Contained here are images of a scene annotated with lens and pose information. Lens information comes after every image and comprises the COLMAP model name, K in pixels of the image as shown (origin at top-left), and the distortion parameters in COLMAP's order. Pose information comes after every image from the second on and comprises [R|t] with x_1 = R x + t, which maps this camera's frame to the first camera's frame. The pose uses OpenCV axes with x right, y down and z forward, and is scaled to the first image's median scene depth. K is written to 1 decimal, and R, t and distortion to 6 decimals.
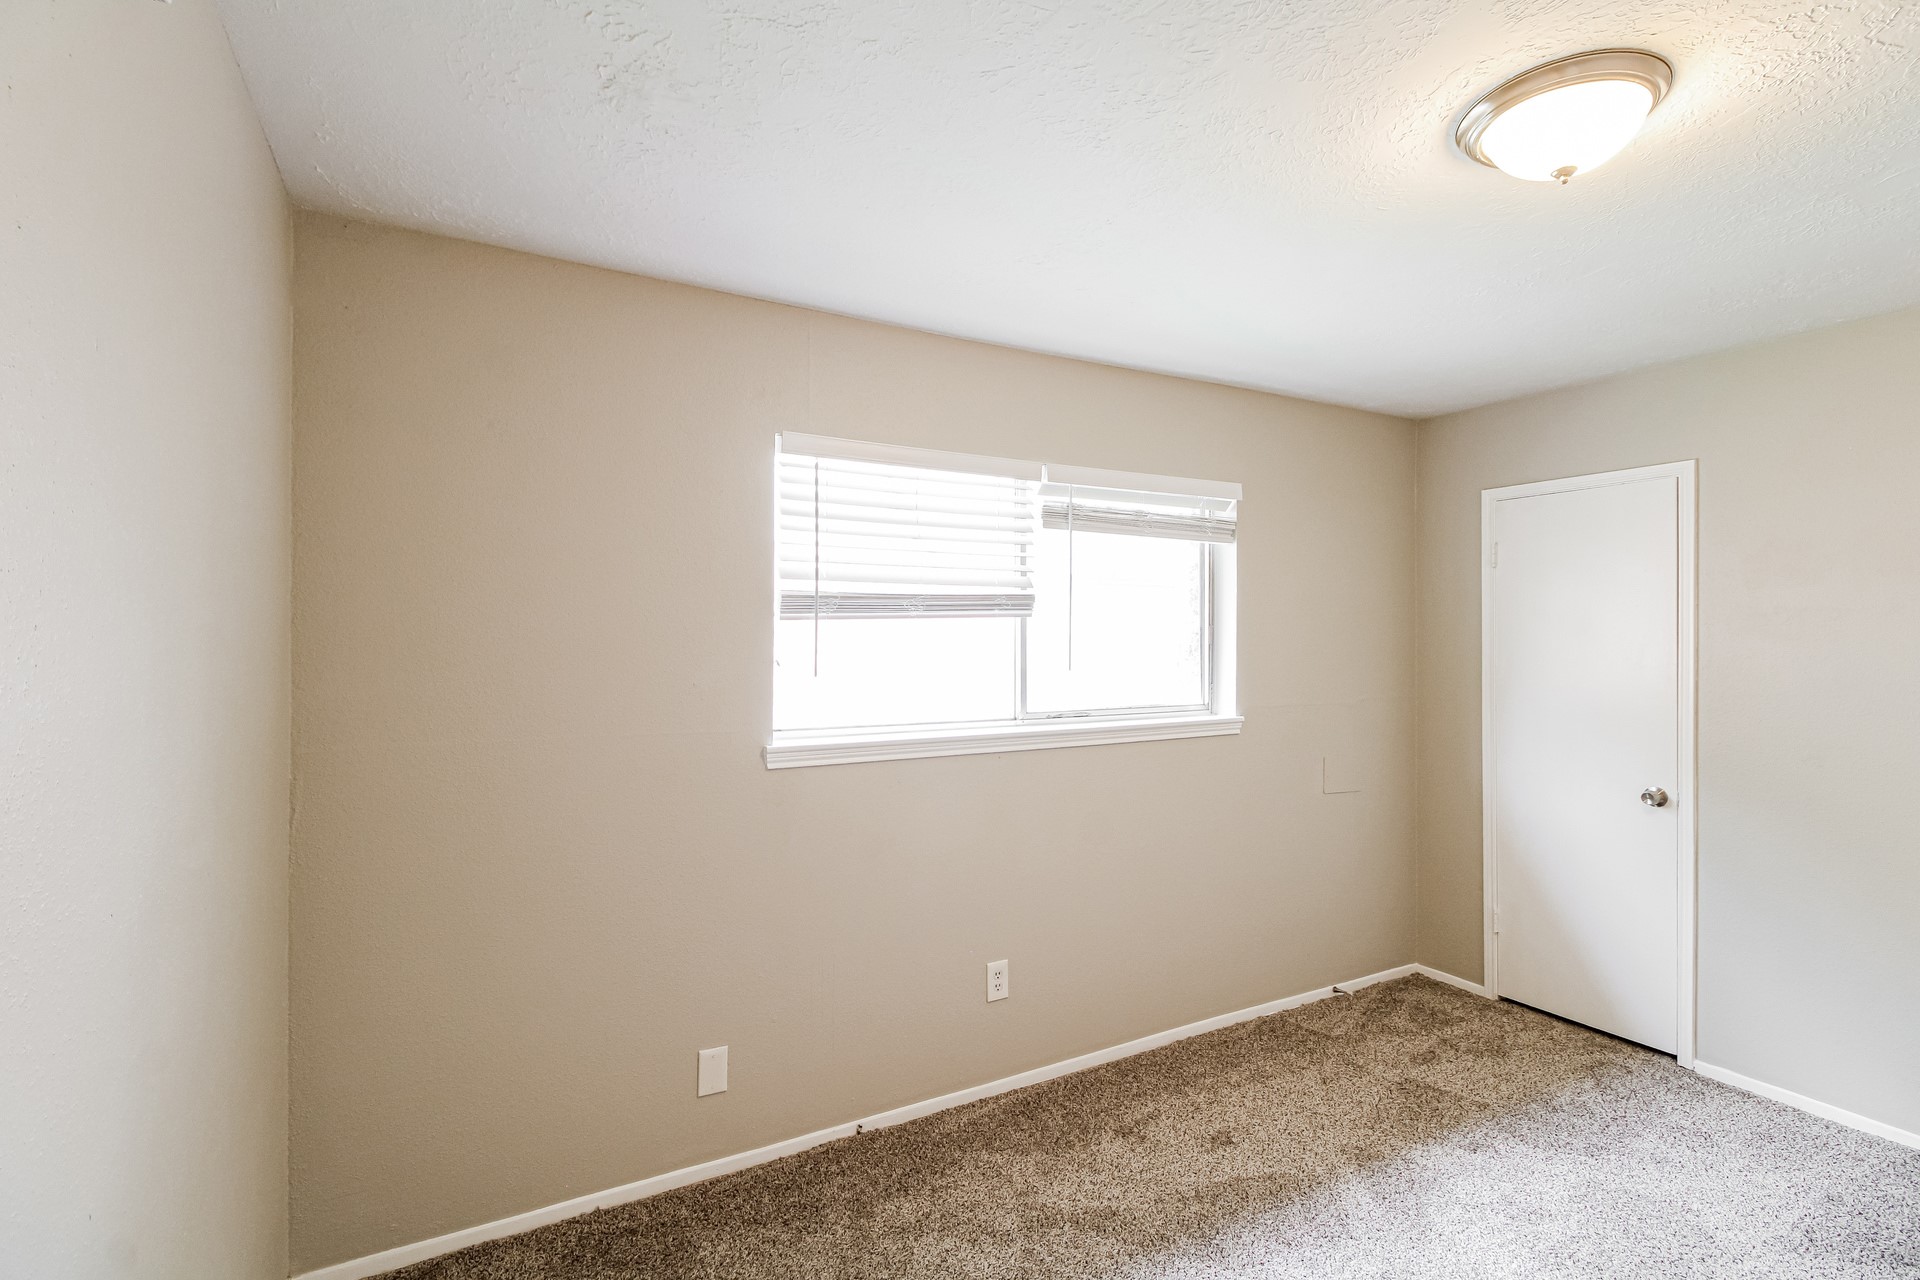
lens RADIAL K [[894.2, 0, 1001.9], [0, 894.2, 625.4], [0, 0, 1]] dist [0.002243, -0.013926]
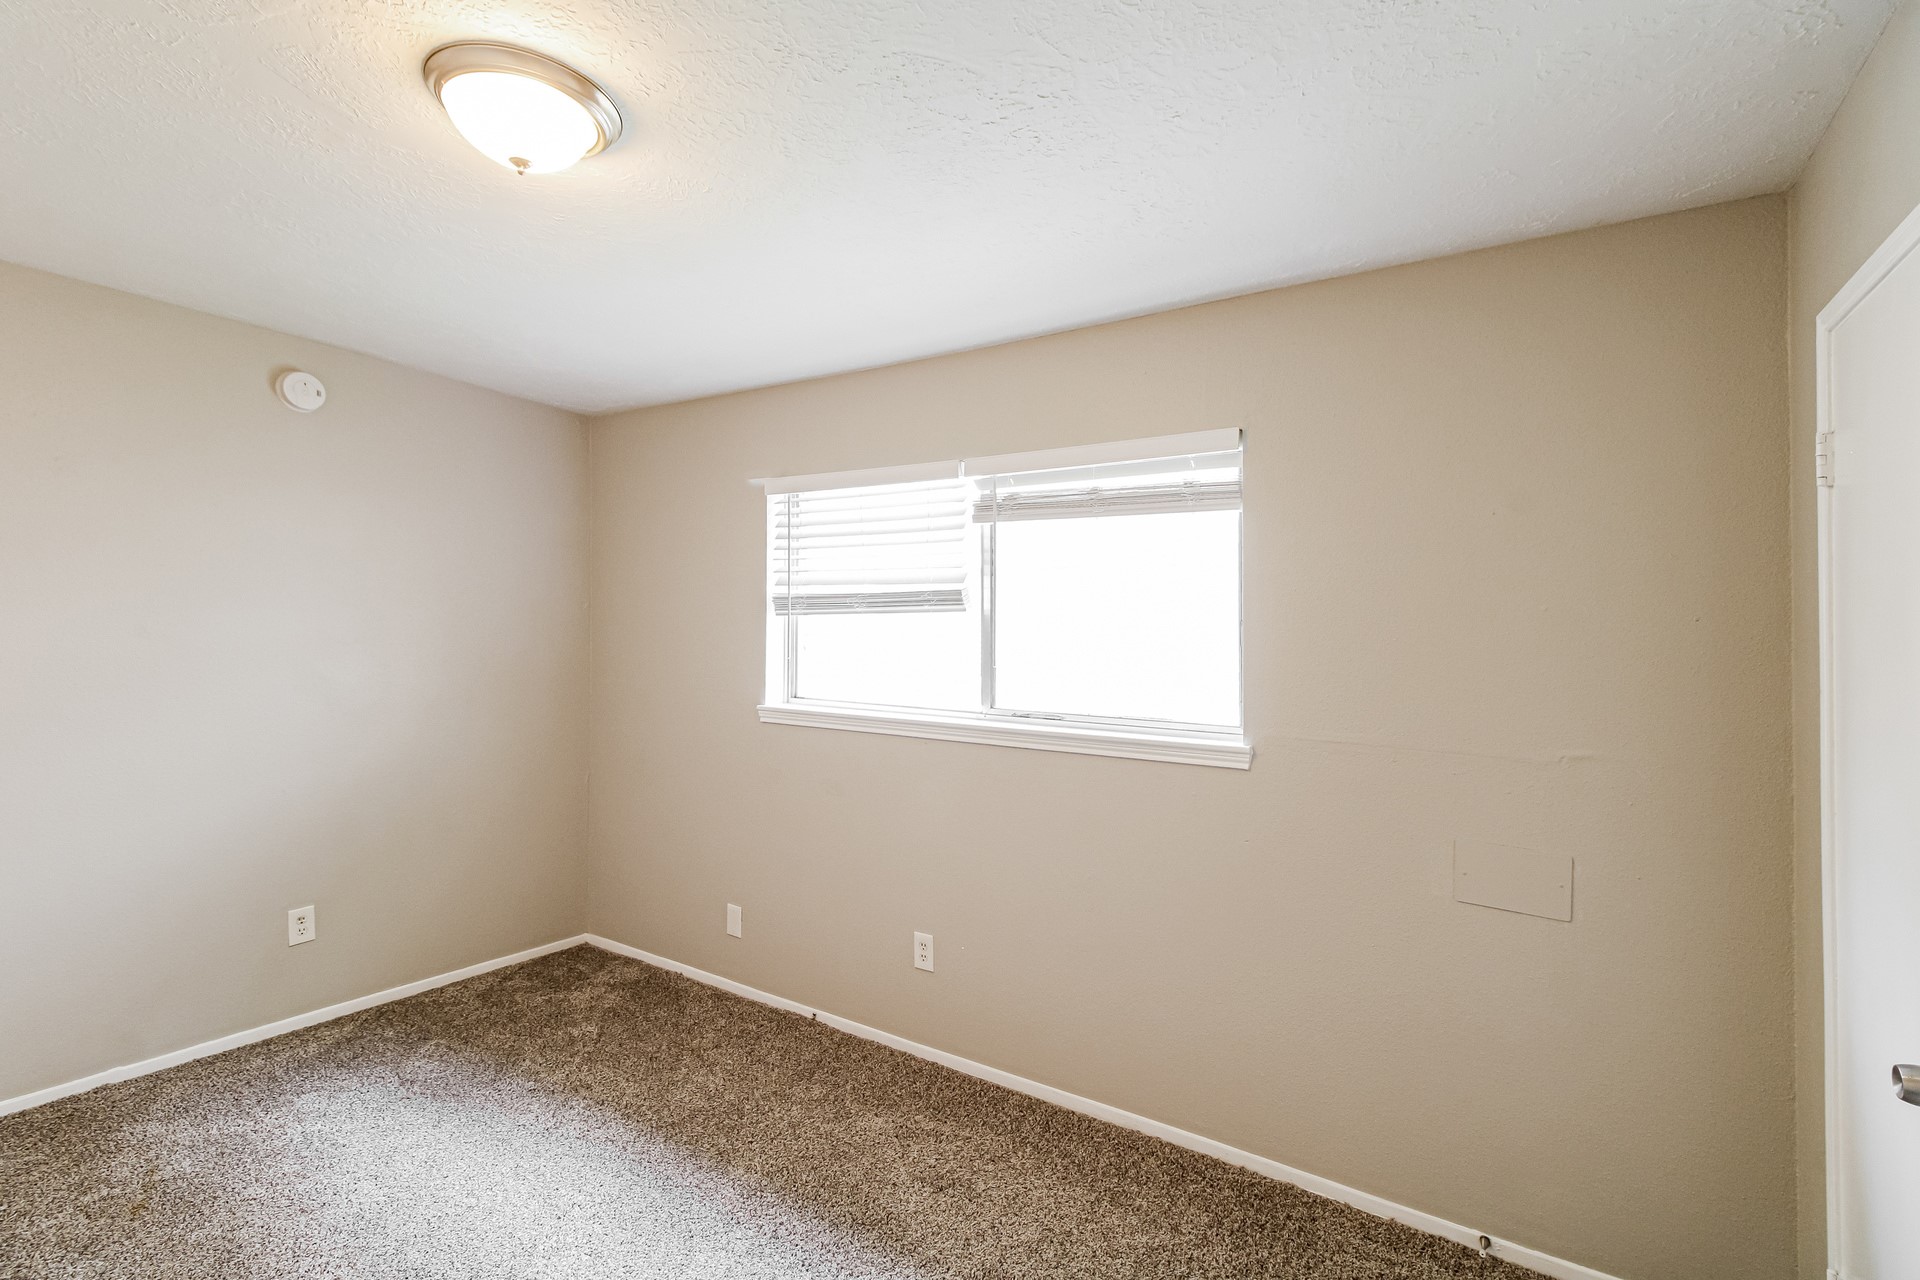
lens RADIAL K [[882.4, 0, 945.2], [0, 882.4, 627.1], [0, 0, 1]] dist [0.002714, -0.011118]
pose [[0.442986, 0.003028, -0.896523, 0.954094], [-0.006711, 0.999977, 0.000062, 0.008451], [0.896503, 0.005989, 0.442996, 0.553149]]
